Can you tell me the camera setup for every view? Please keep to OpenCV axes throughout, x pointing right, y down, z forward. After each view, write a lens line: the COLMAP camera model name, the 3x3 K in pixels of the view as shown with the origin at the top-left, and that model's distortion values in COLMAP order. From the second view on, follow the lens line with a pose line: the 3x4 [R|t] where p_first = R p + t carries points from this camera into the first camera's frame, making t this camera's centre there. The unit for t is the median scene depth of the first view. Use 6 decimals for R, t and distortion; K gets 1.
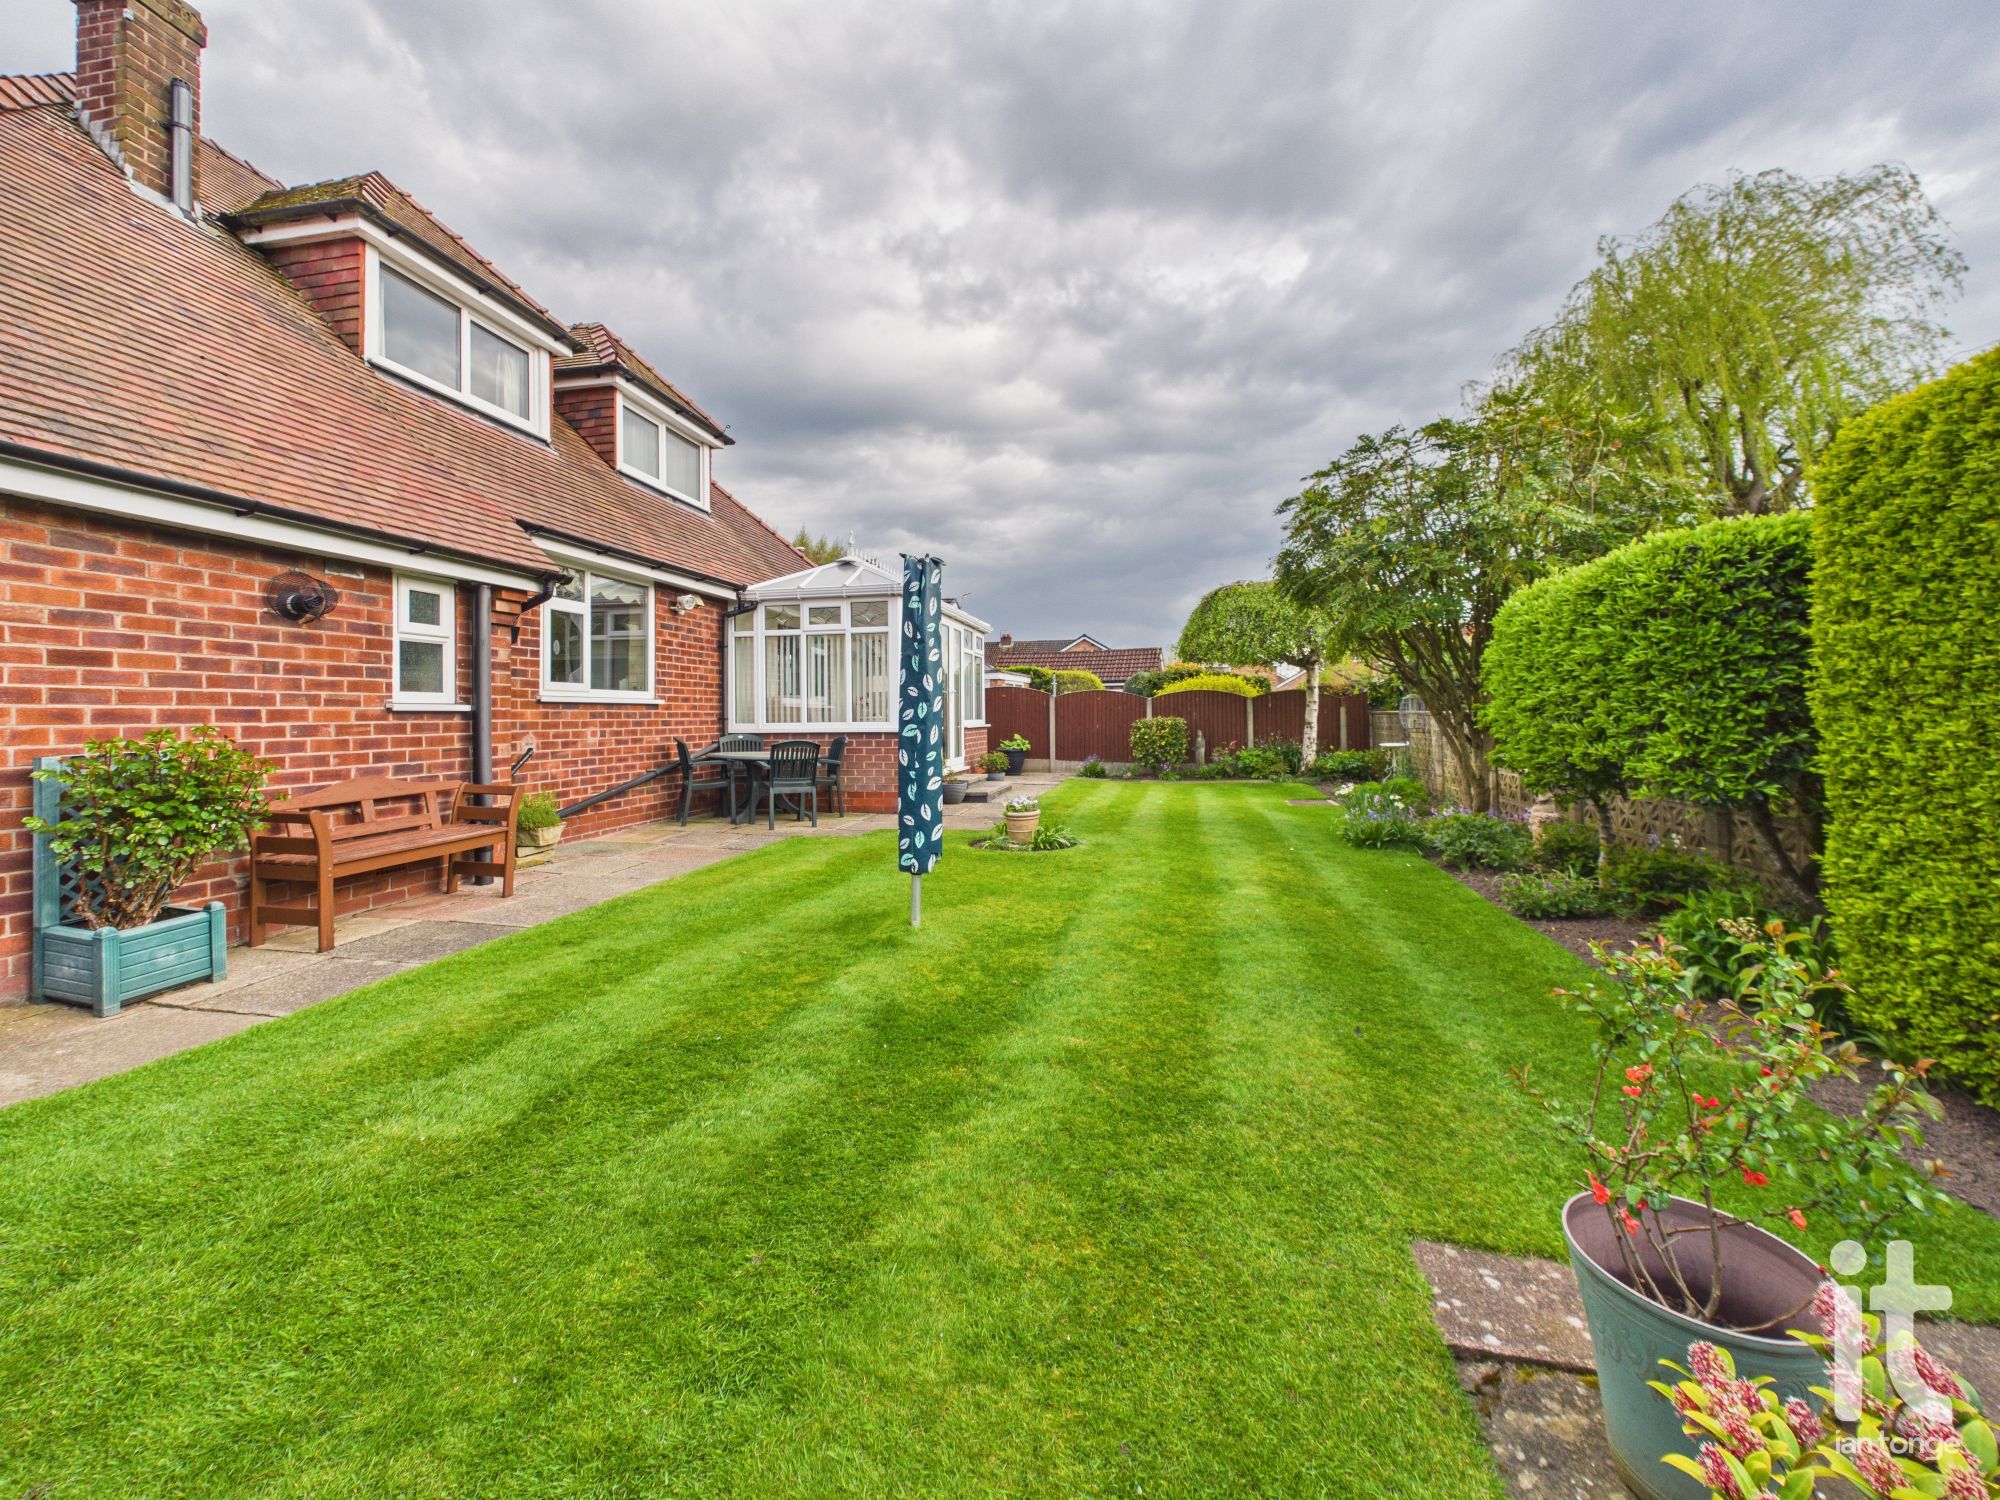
lens RADIAL K [[810.2, 0, 999.9], [0, 810.2, 700.0], [0, 0, 1]] dist [0.003639, 0.000413]
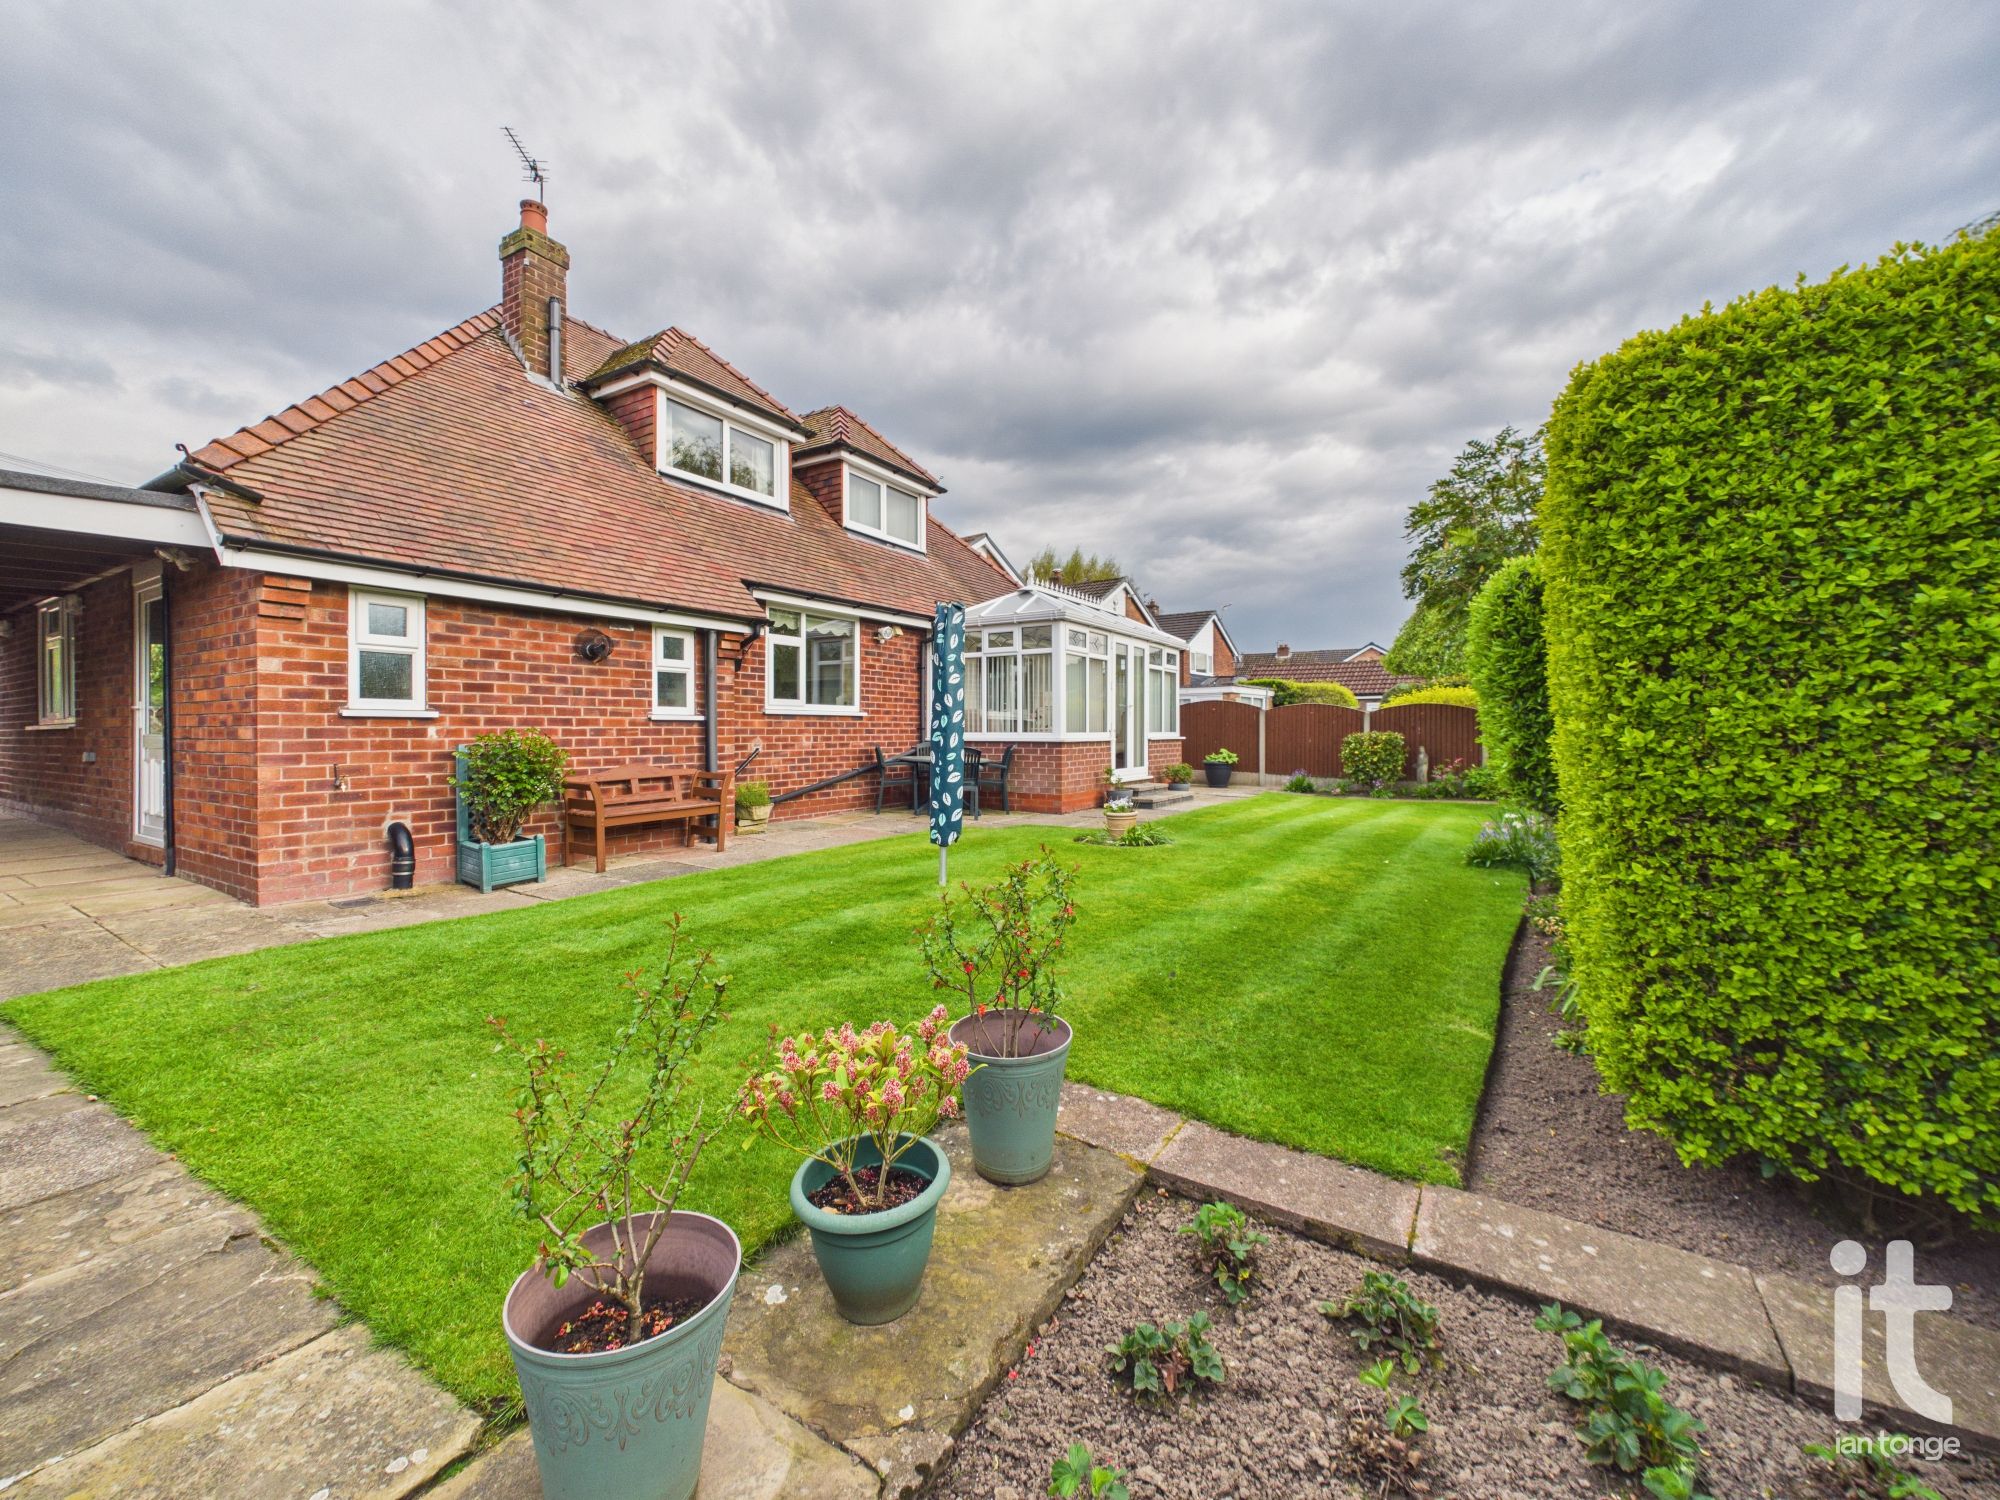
lens RADIAL K [[810.2, 0, 996.4], [0, 810.2, 733.6], [0, 0, 1]] dist [0.003639, 0.000413]
pose [[0.936302, 0.011191, -0.351017, 0.280160], [-0.002170, 0.999657, 0.026081, -0.001136], [0.351189, -0.023658, 0.936006, -0.123826]]
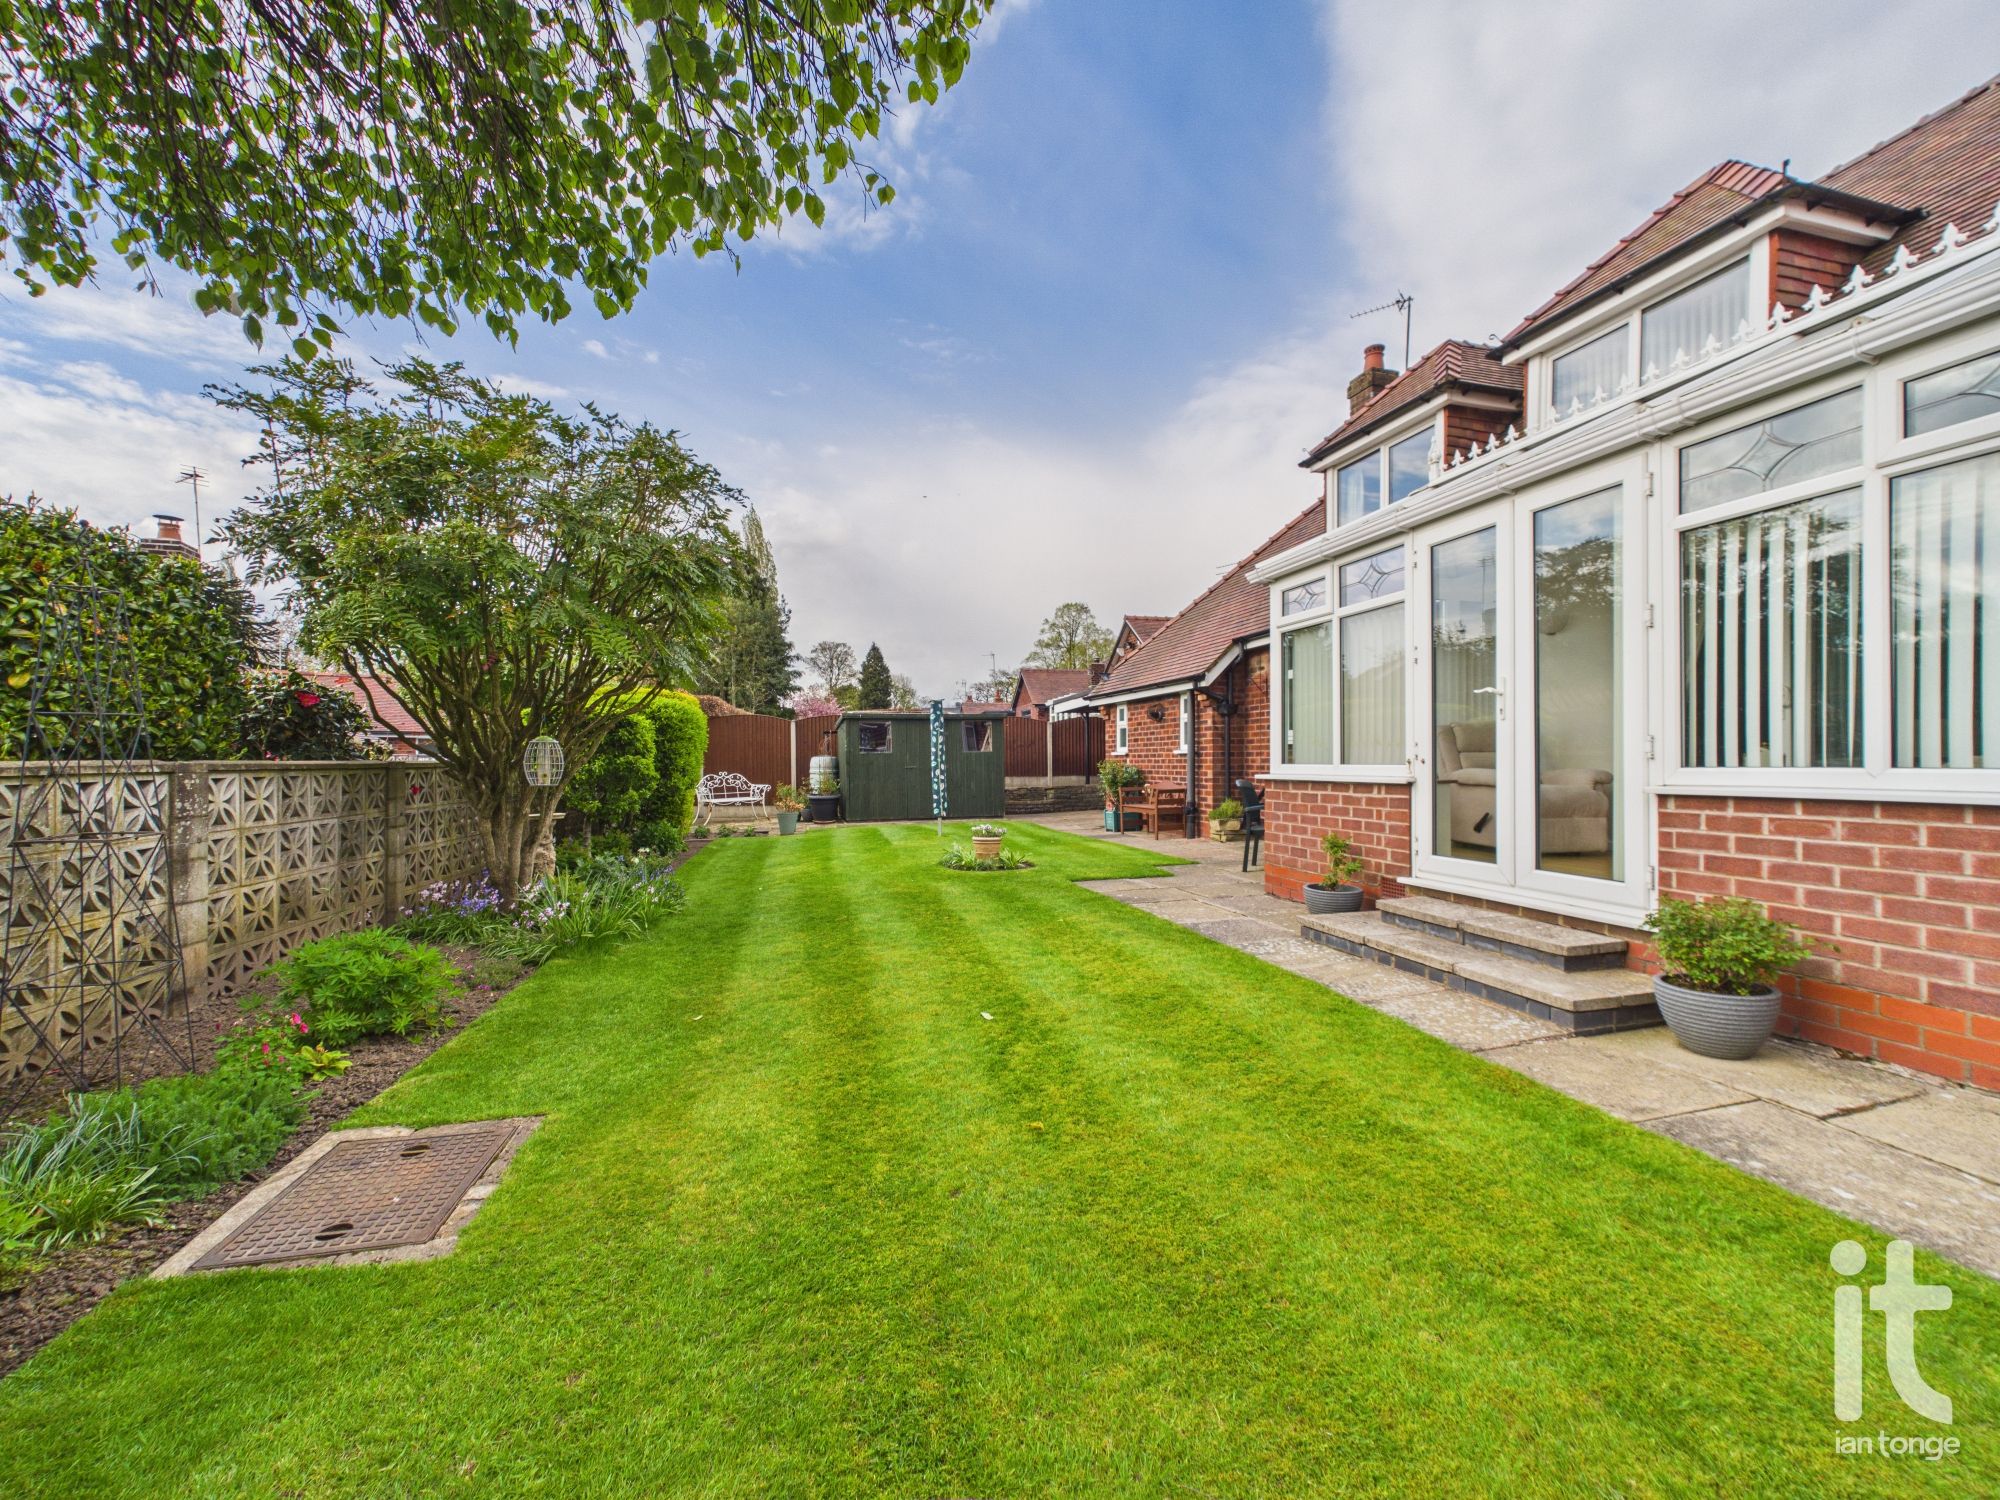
lens RADIAL K [[810.2, 0, 1000.3], [0, 810.2, 760.0], [0, 0, 1]] dist [0.003639, 0.000413]
pose [[-0.894521, 0.012539, -0.446851, 0.592479], [0.020114, 0.999723, -0.012212, 0.039882], [0.446574, -0.019911, -0.894525, 2.277491]]
